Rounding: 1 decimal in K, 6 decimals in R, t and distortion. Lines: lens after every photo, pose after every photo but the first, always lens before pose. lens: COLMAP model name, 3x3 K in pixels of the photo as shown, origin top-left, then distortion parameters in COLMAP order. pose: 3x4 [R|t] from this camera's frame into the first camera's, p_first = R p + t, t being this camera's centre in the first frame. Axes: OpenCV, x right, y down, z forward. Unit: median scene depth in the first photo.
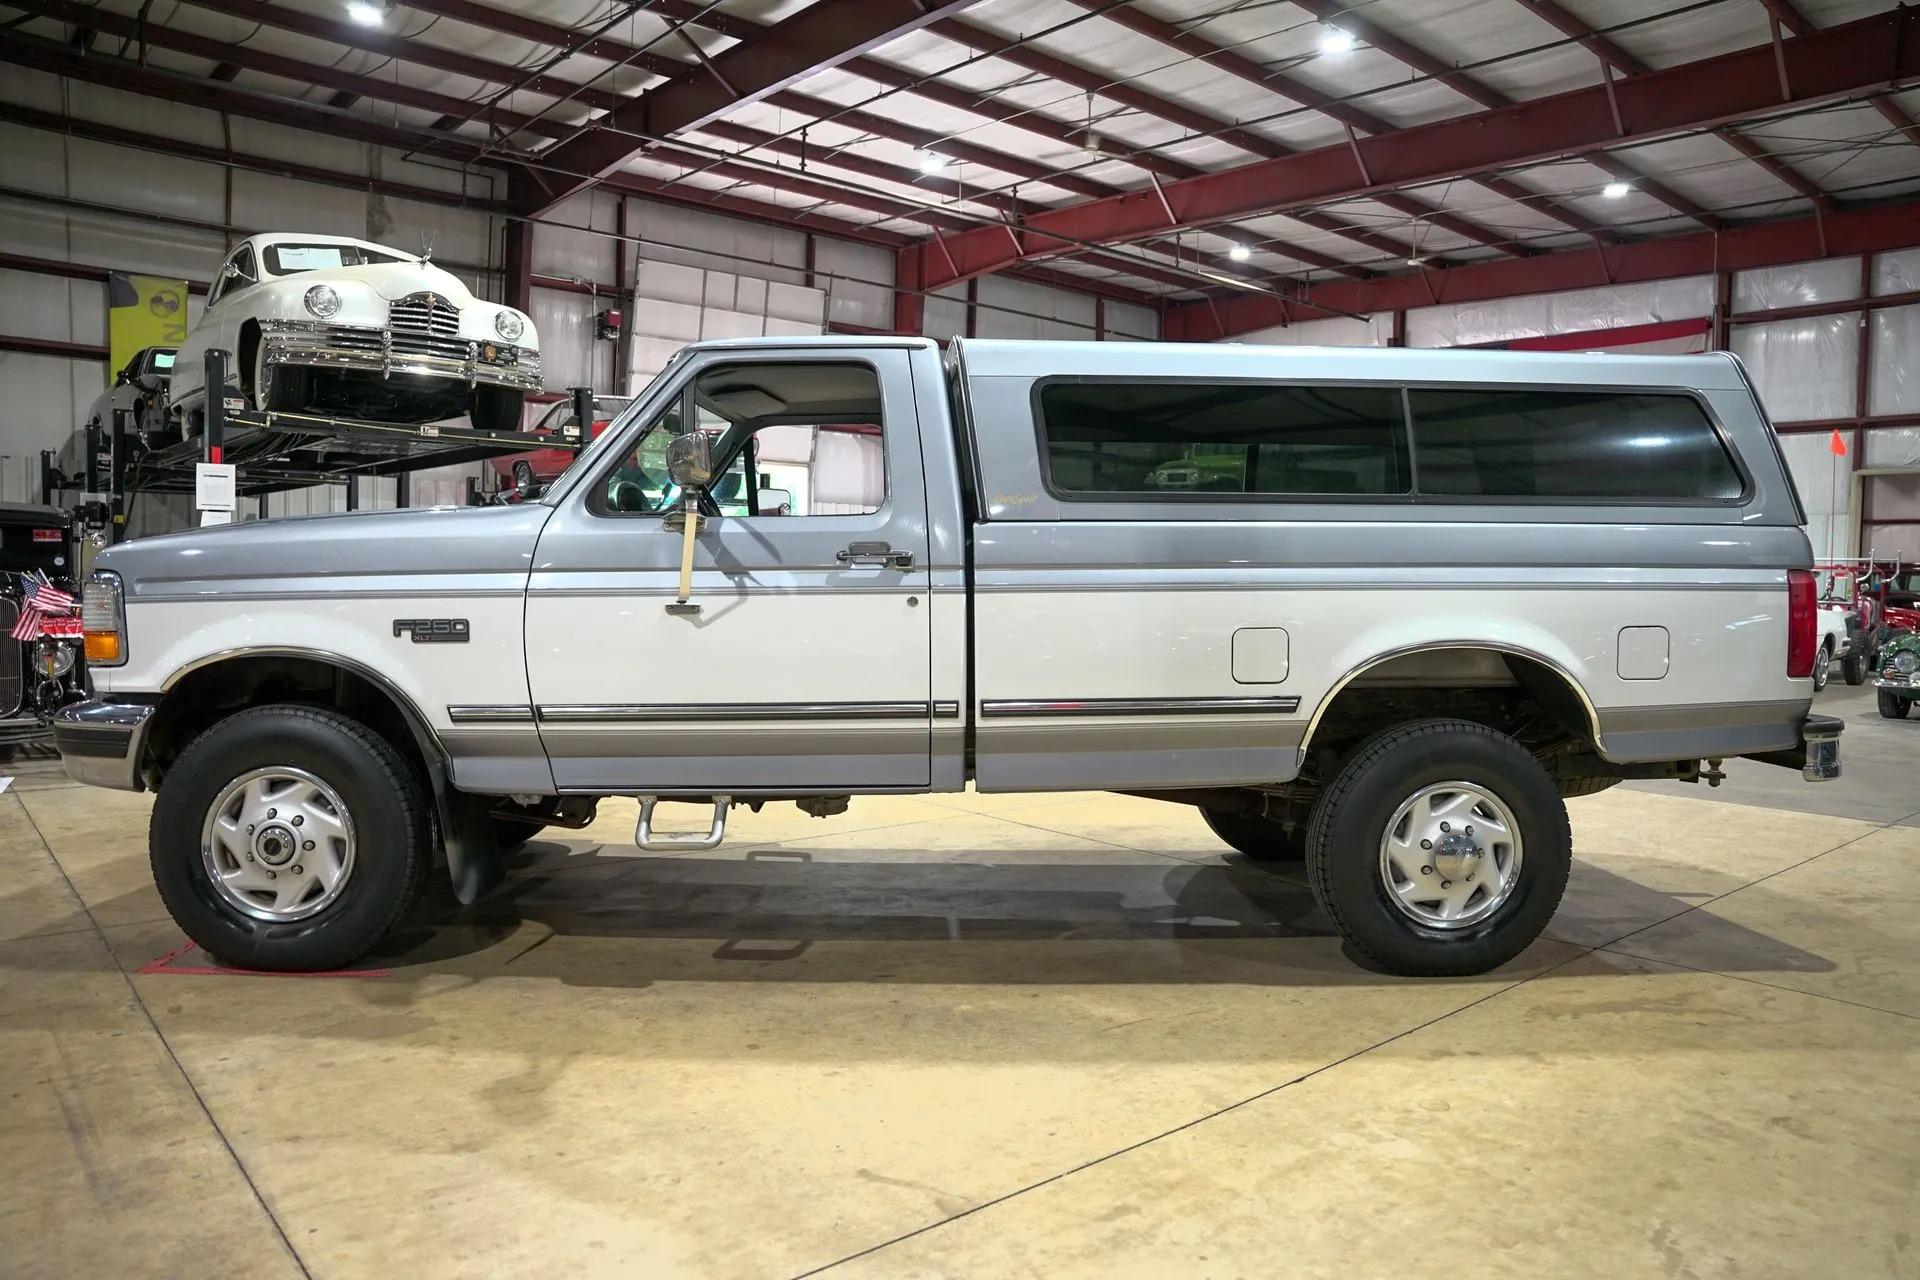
lens RADIAL K [[1316.7, 0, 974.8], [0, 1316.7, 645.0], [0, 0, 1]] dist [-0.145916, 0.115268]
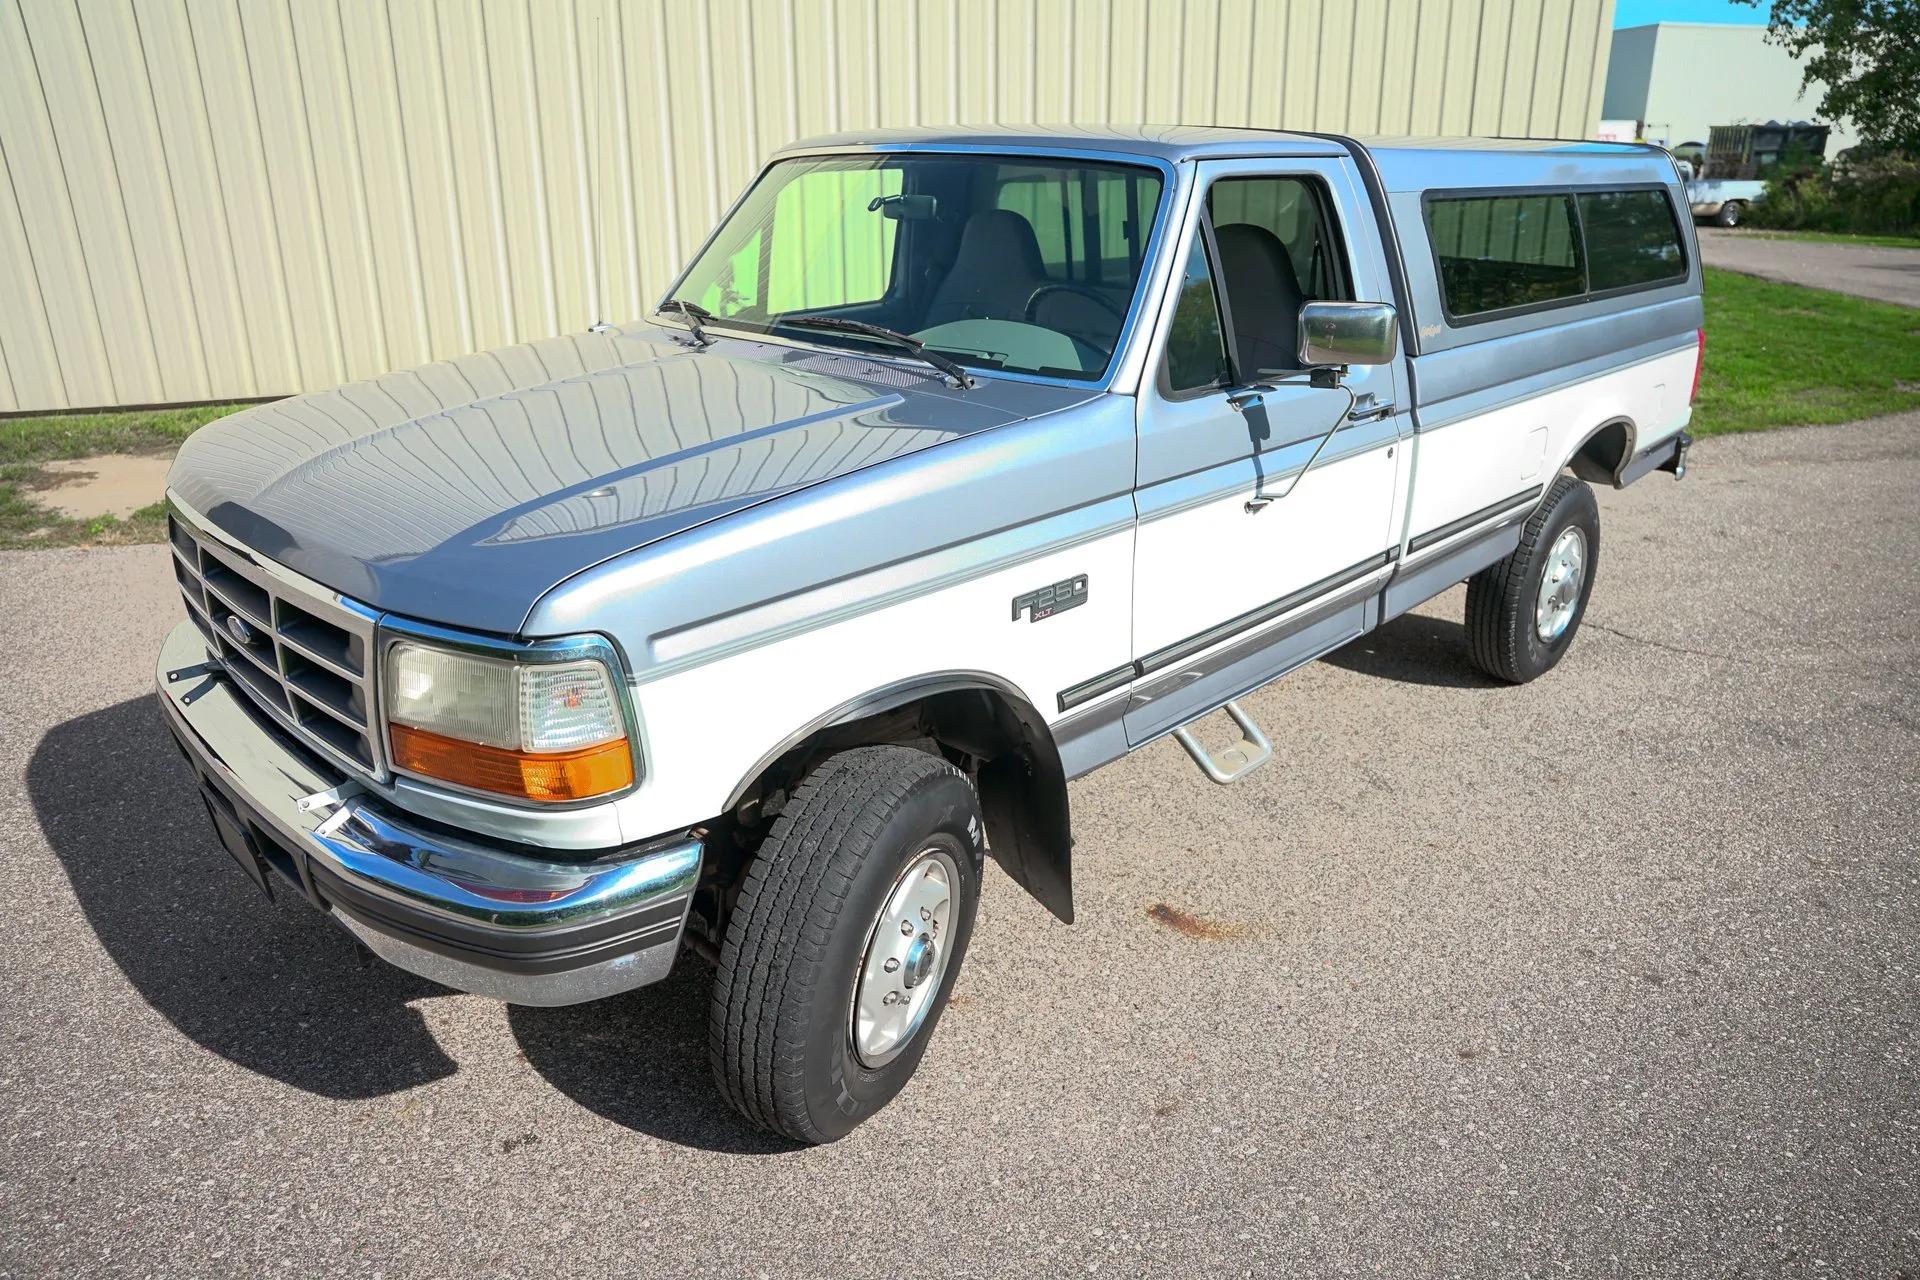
lens RADIAL K [[1316.7, 0, 974.8], [0, 1316.7, 645.0], [0, 0, 1]] dist [-0.145916, 0.115268]
pose [[0.744922, -0.243477, 0.621136, -0.880646], [0.039684, 0.945550, 0.323049, -0.214791], [-0.665970, -0.215997, 0.714023, 0.502665]]
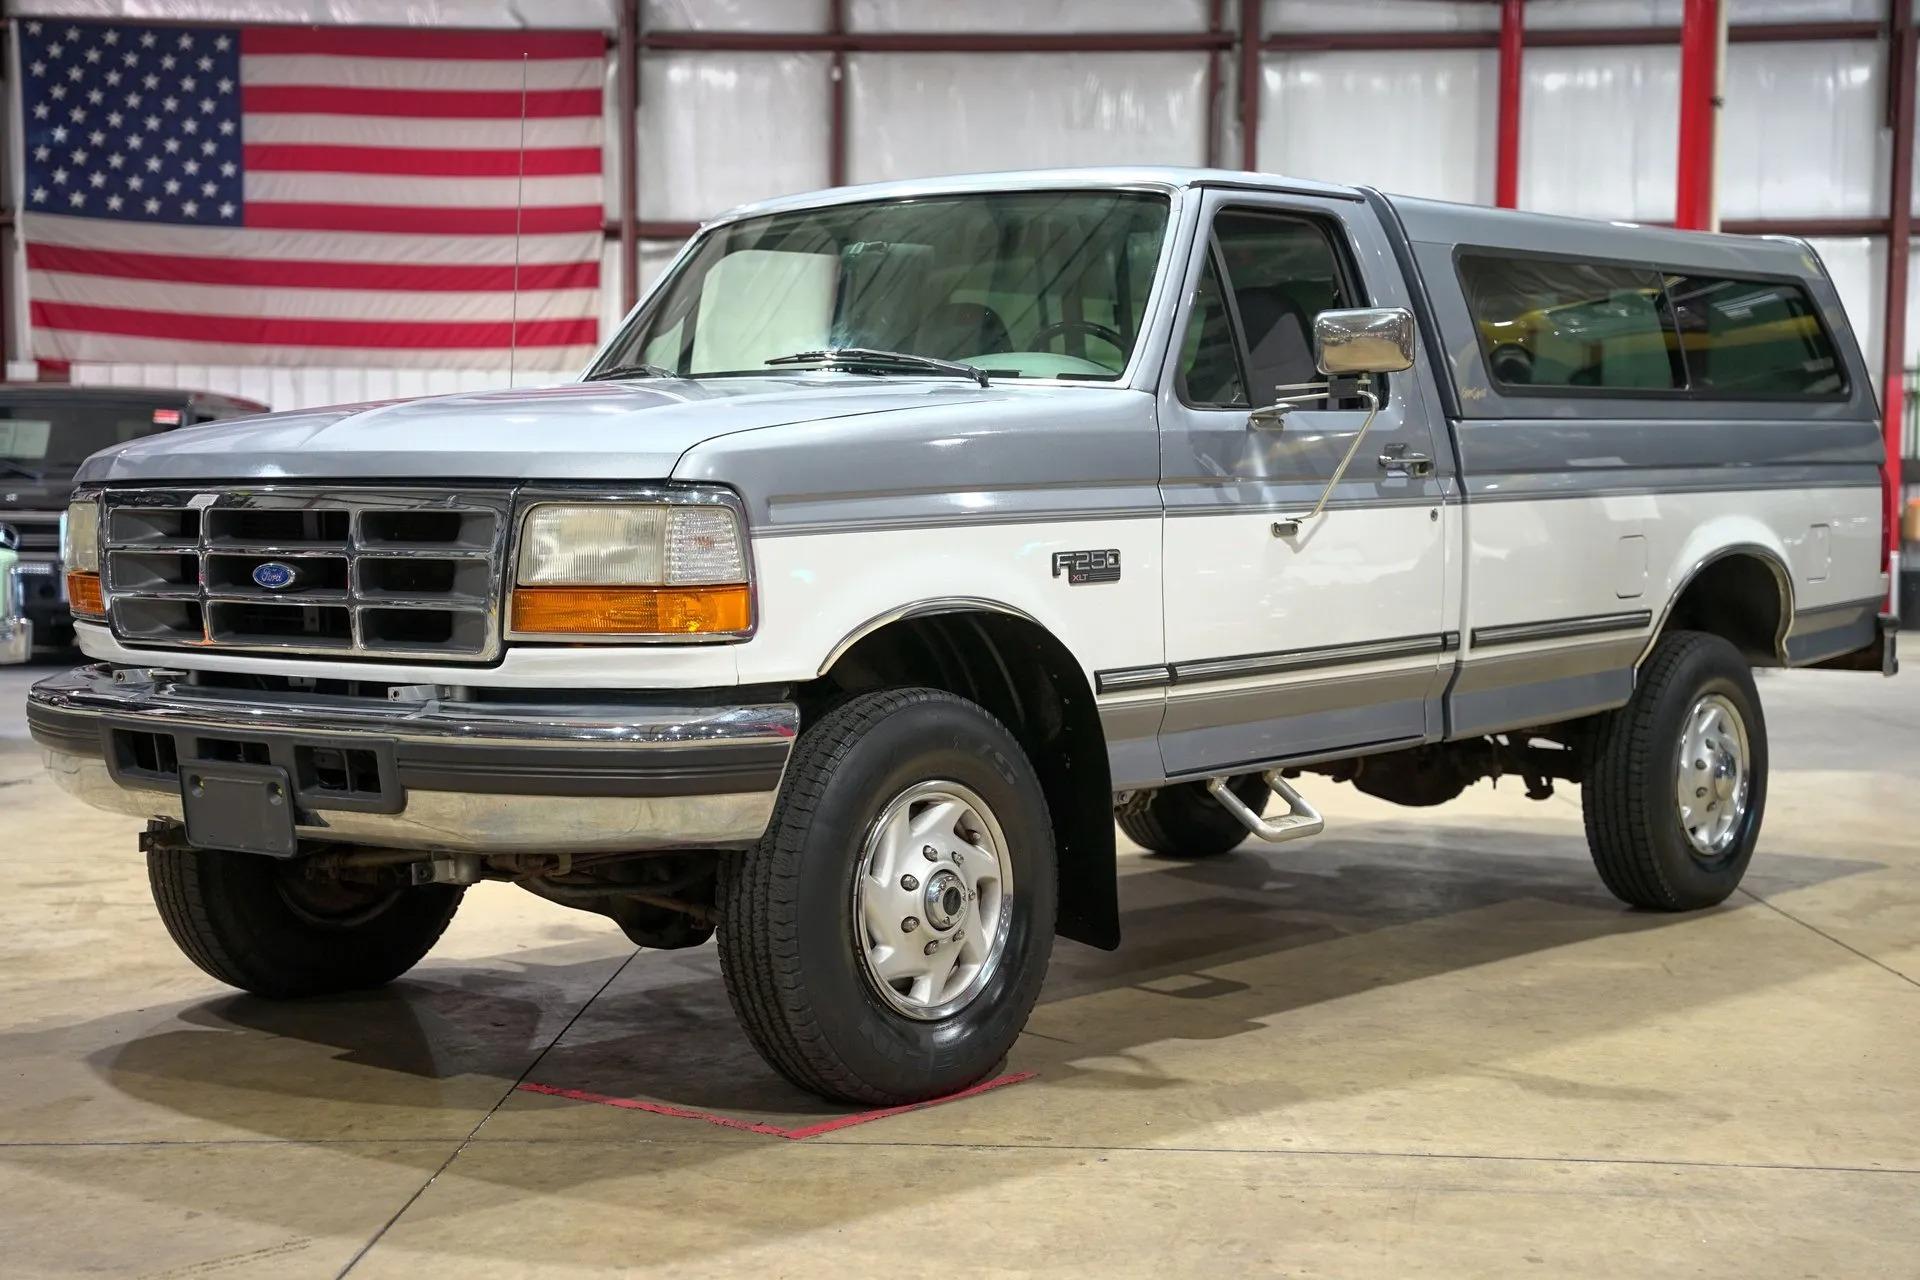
lens RADIAL K [[2755.9, 0, 990.5], [0, 2755.9, 646.7], [0, 0, 1]] dist [0.218330, 0.075694]
pose [[0.675045, -0.053305, 0.735848, -1.542976], [0.051410, 0.998361, 0.025160, -0.007836], [-0.735983, 0.020845, 0.676679, 0.011653]]
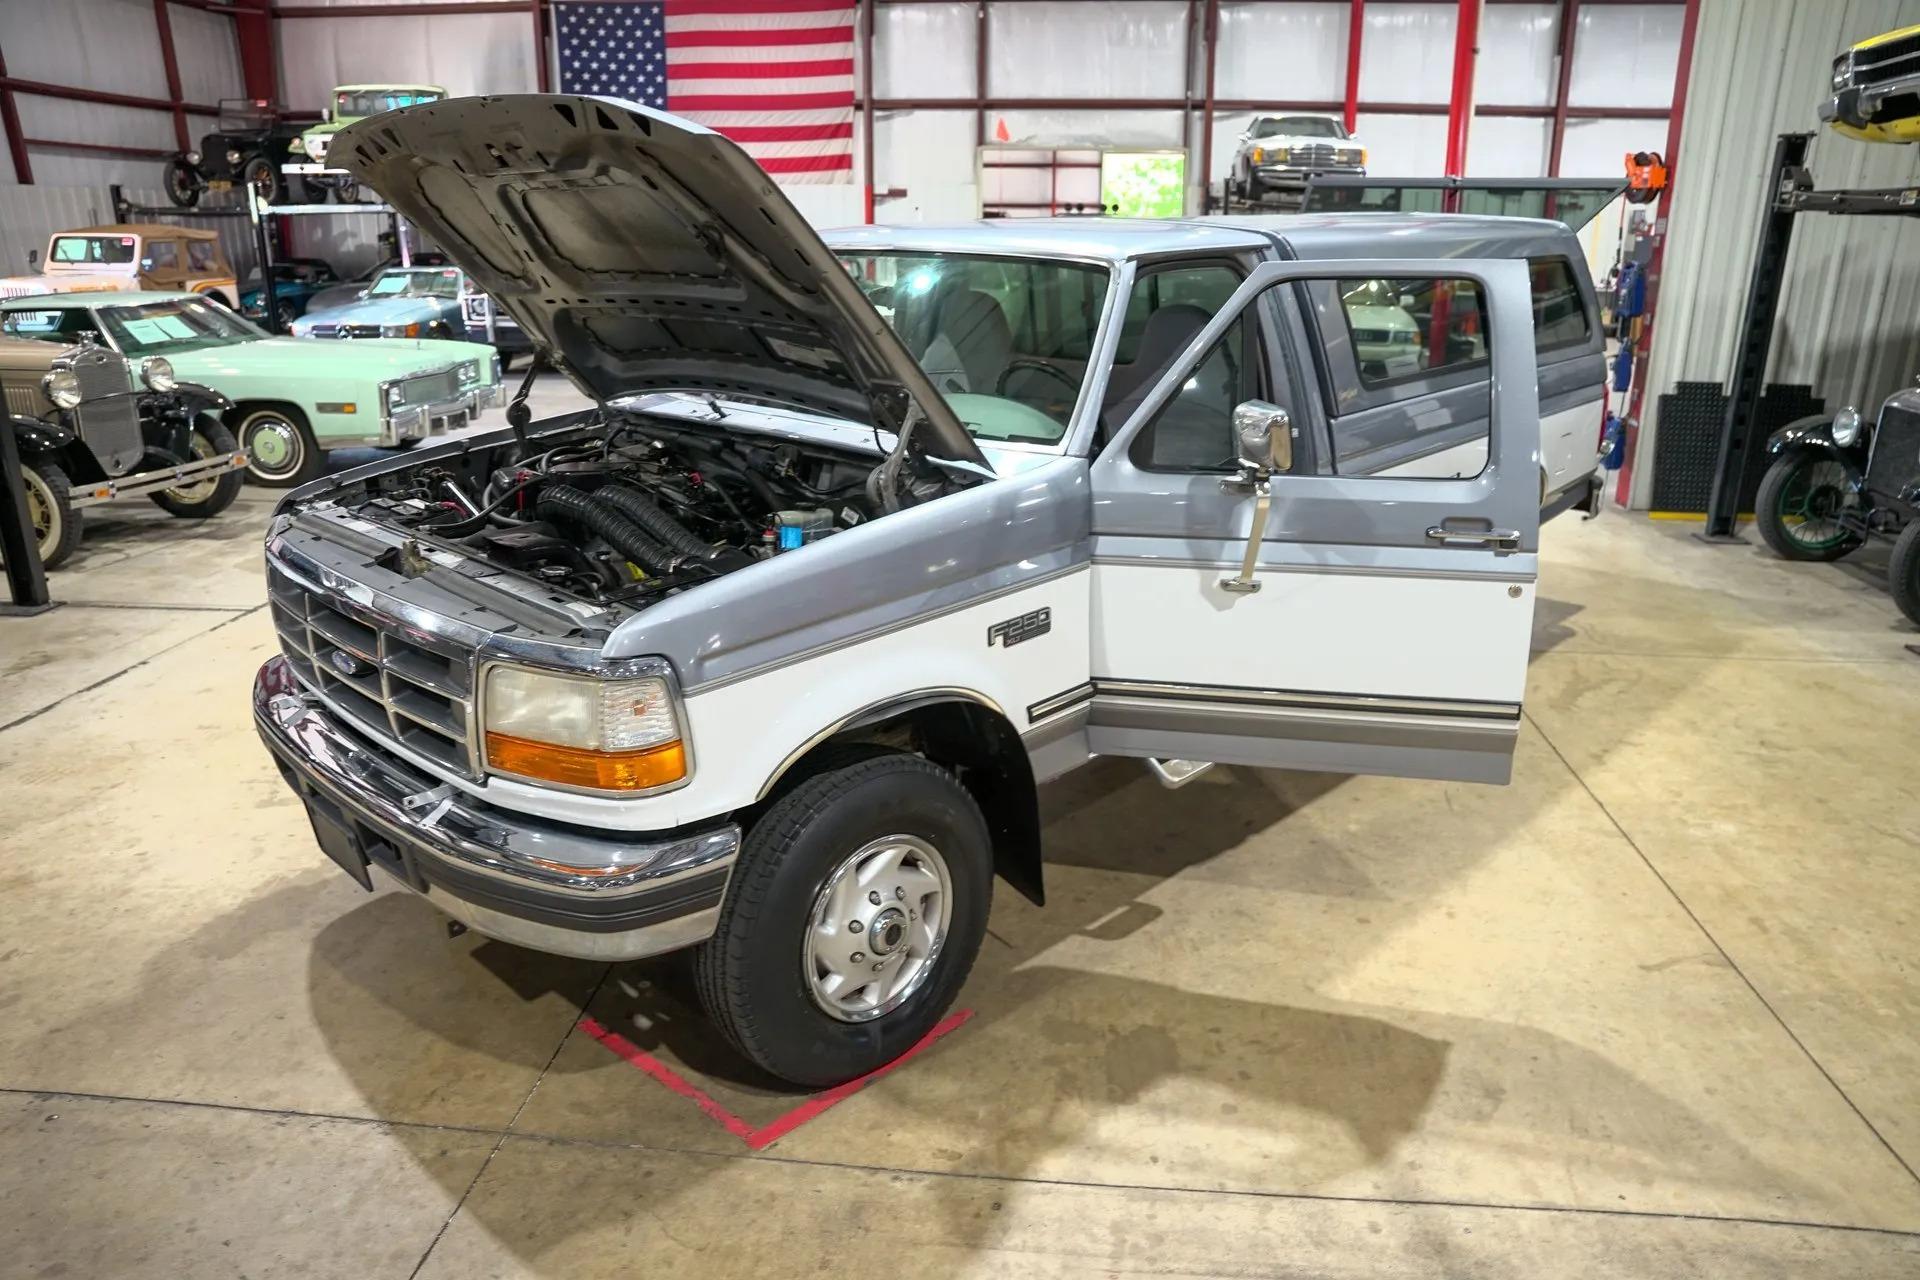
lens RADIAL K [[1316.7, 0, 974.8], [0, 1316.7, 645.0], [0, 0, 1]] dist [-0.145916, 0.115268]
pose [[0.730467, -0.232055, 0.642315, -0.974326], [0.048566, 0.955773, 0.290069, -0.245838], [-0.681219, -0.180692, 0.709430, 0.400915]]
